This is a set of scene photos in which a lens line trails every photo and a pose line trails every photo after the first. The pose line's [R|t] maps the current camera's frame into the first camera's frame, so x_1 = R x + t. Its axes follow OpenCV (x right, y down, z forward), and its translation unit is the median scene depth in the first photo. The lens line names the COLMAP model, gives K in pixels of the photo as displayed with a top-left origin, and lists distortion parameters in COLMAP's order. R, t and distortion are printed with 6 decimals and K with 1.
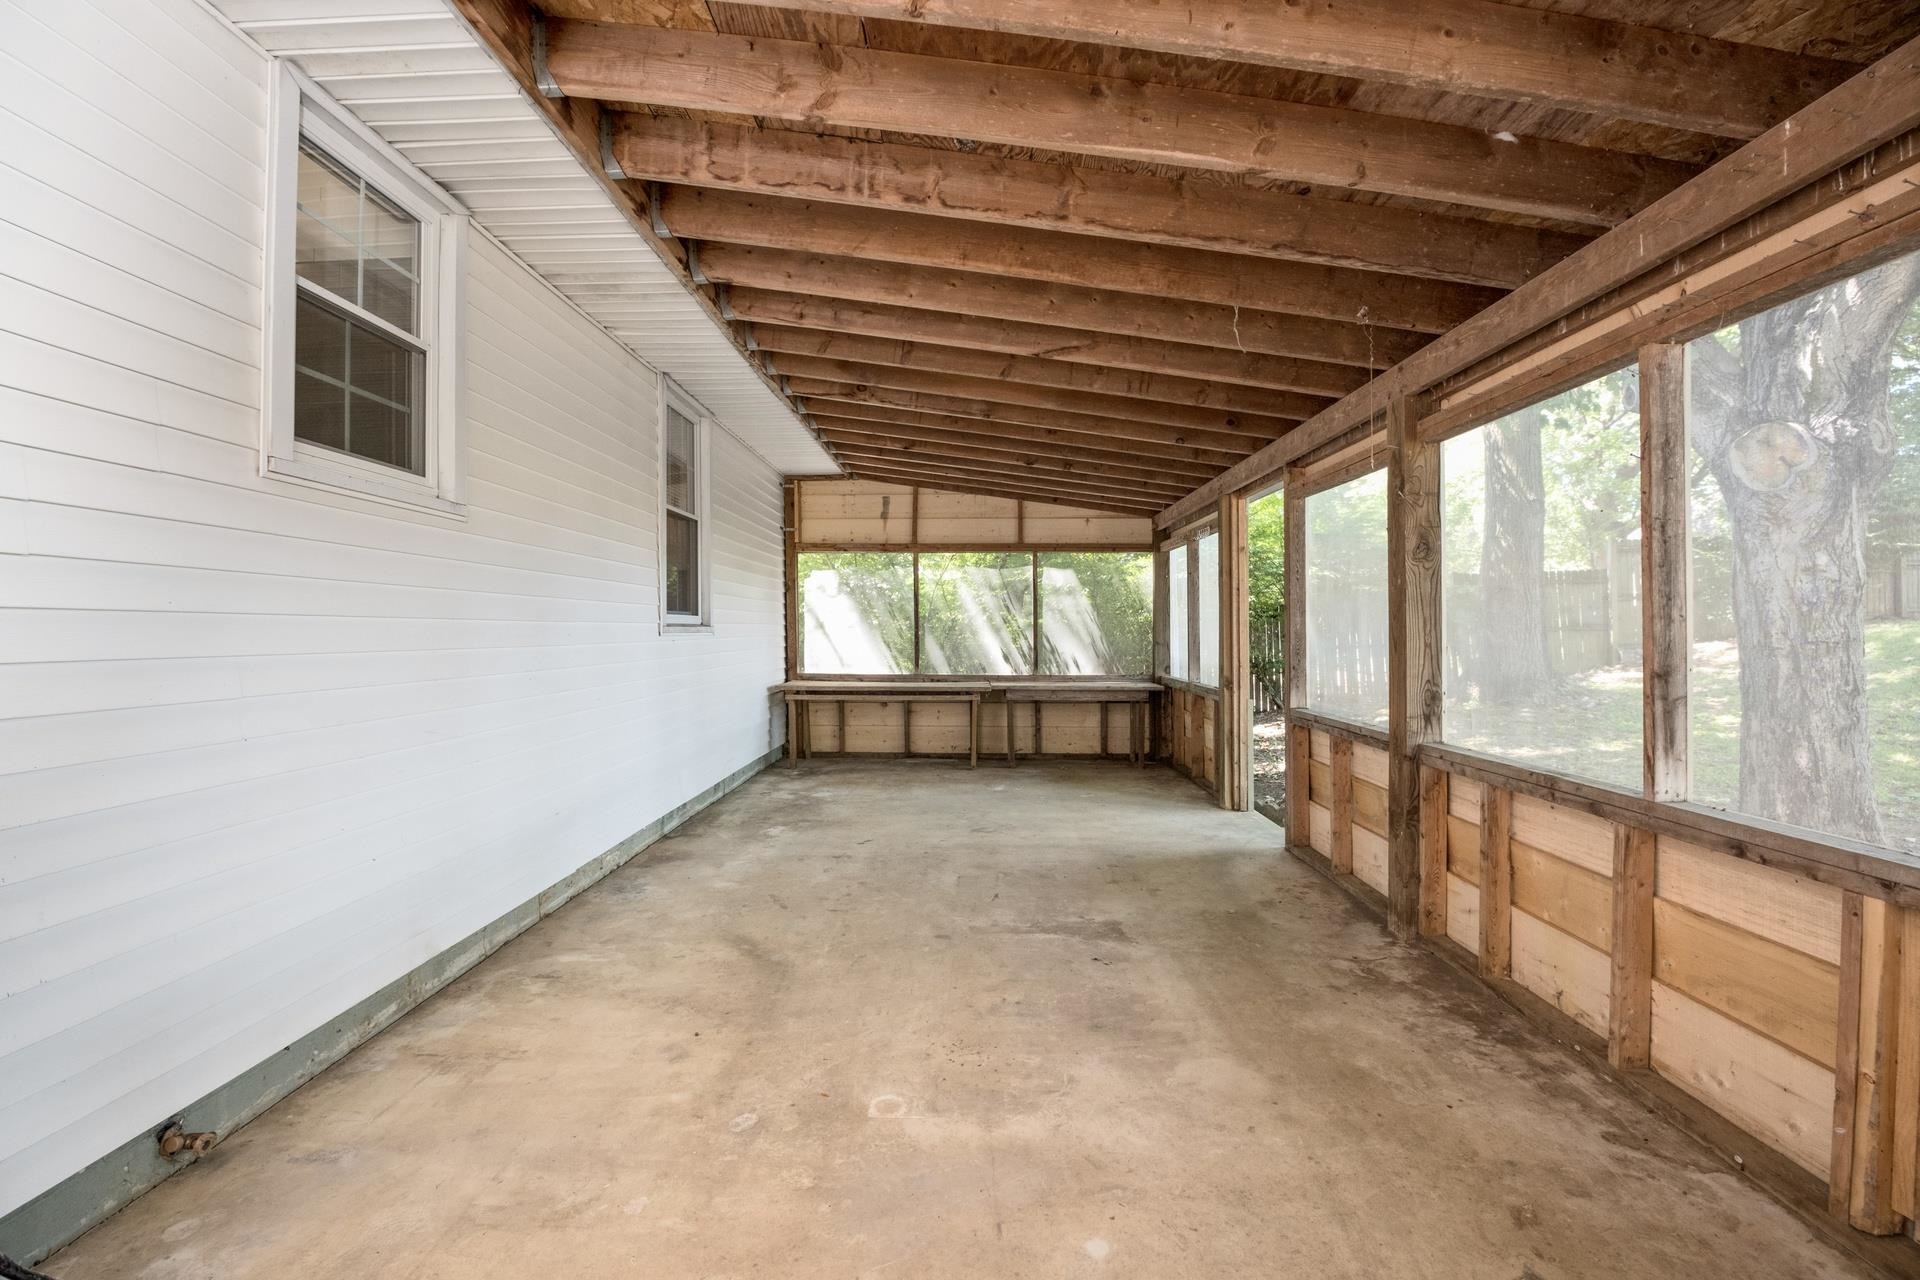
lens RADIAL K [[840.2, 0, 969.3], [0, 840.2, 635.0], [0, 0, 1]] dist [-0.021950, -0.001025]
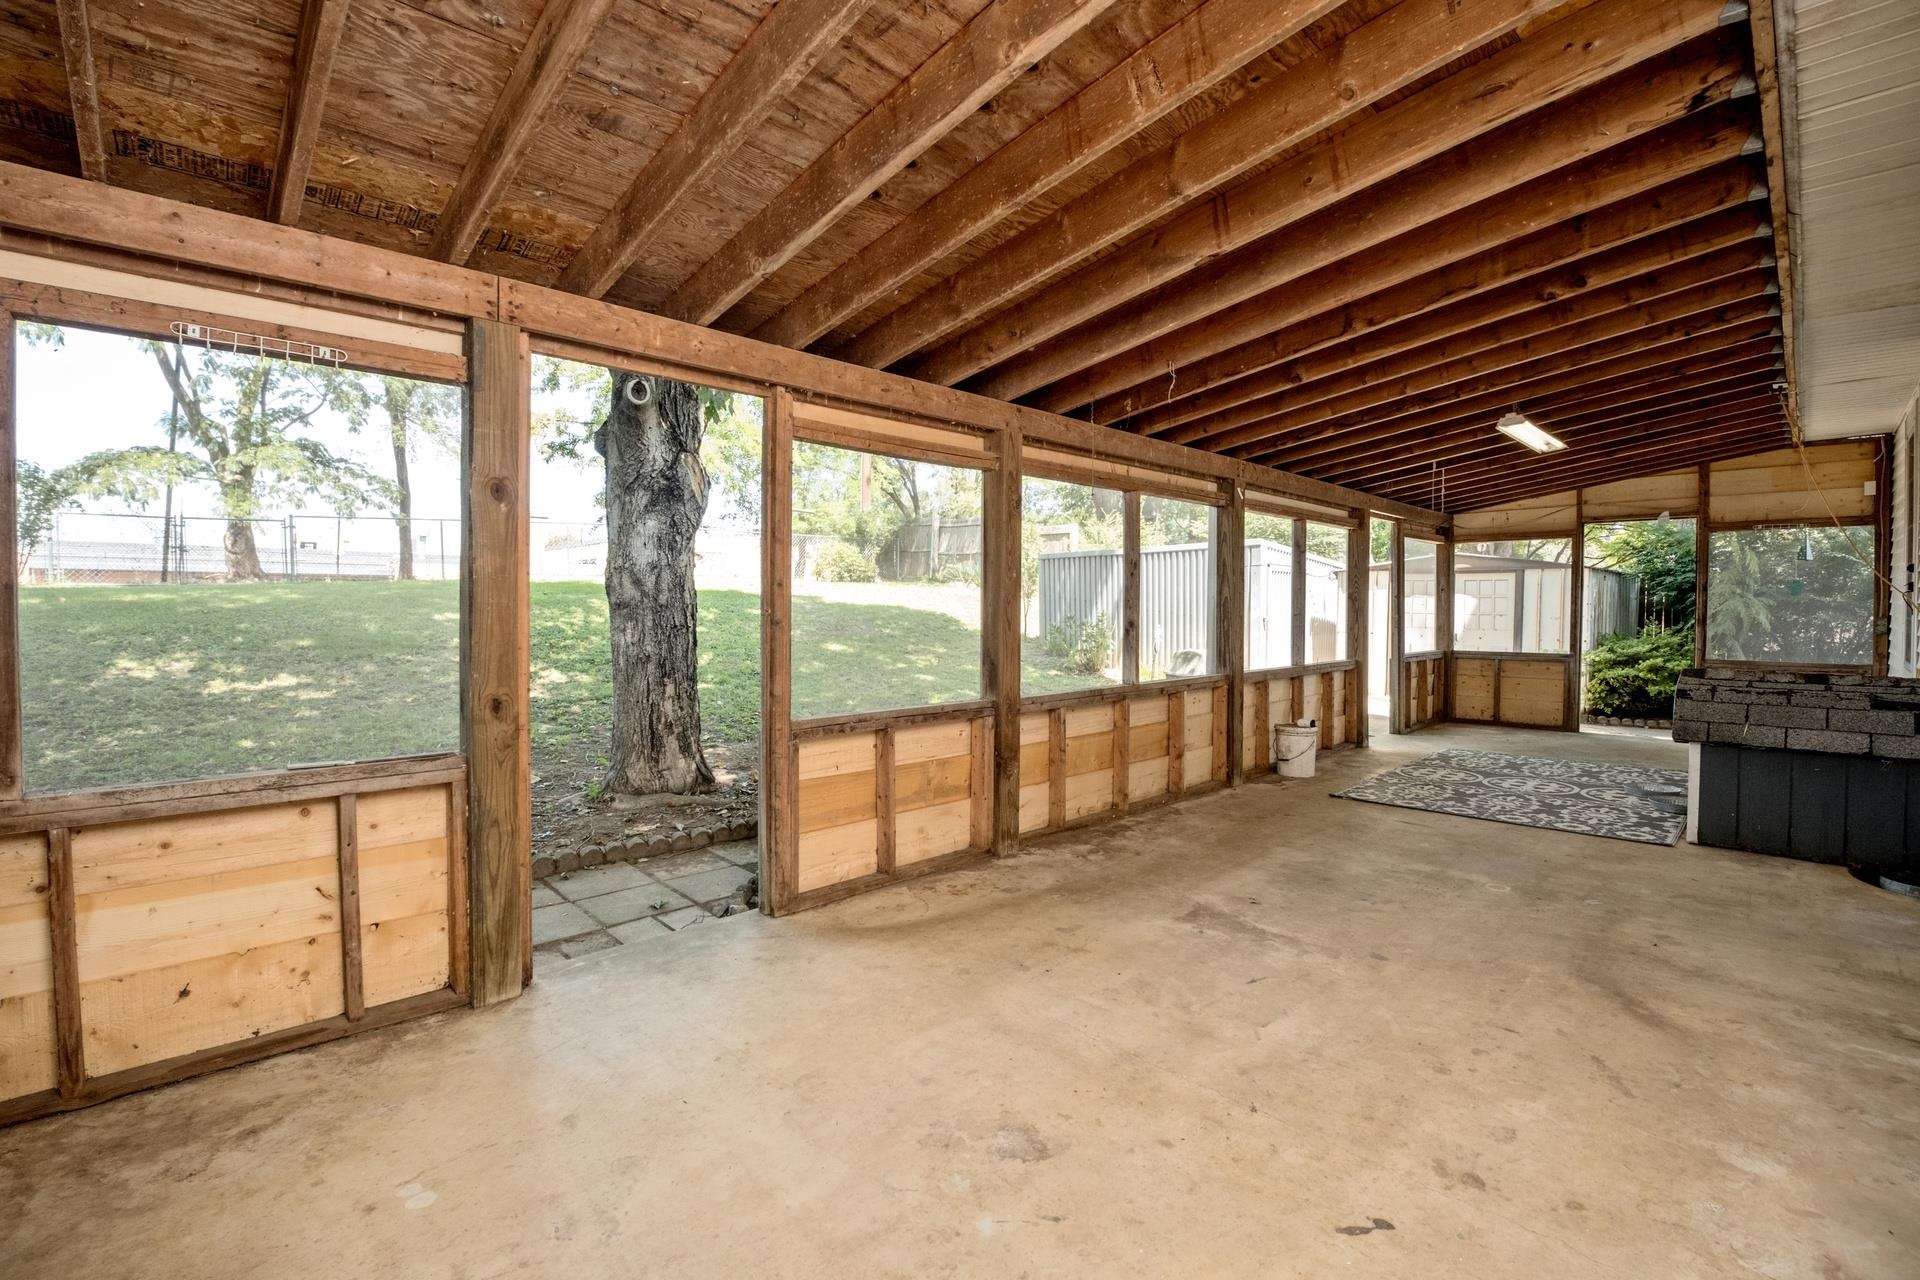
lens RADIAL K [[840.2, 0, 969.3], [0, 840.2, 635.0], [0, 0, 1]] dist [-0.021950, -0.001025]
pose [[-0.702522, -0.023073, 0.711287, -0.417500], [0.004654, 0.999304, 0.037013, -0.028968], [-0.711646, 0.029312, -0.701926, 2.283151]]
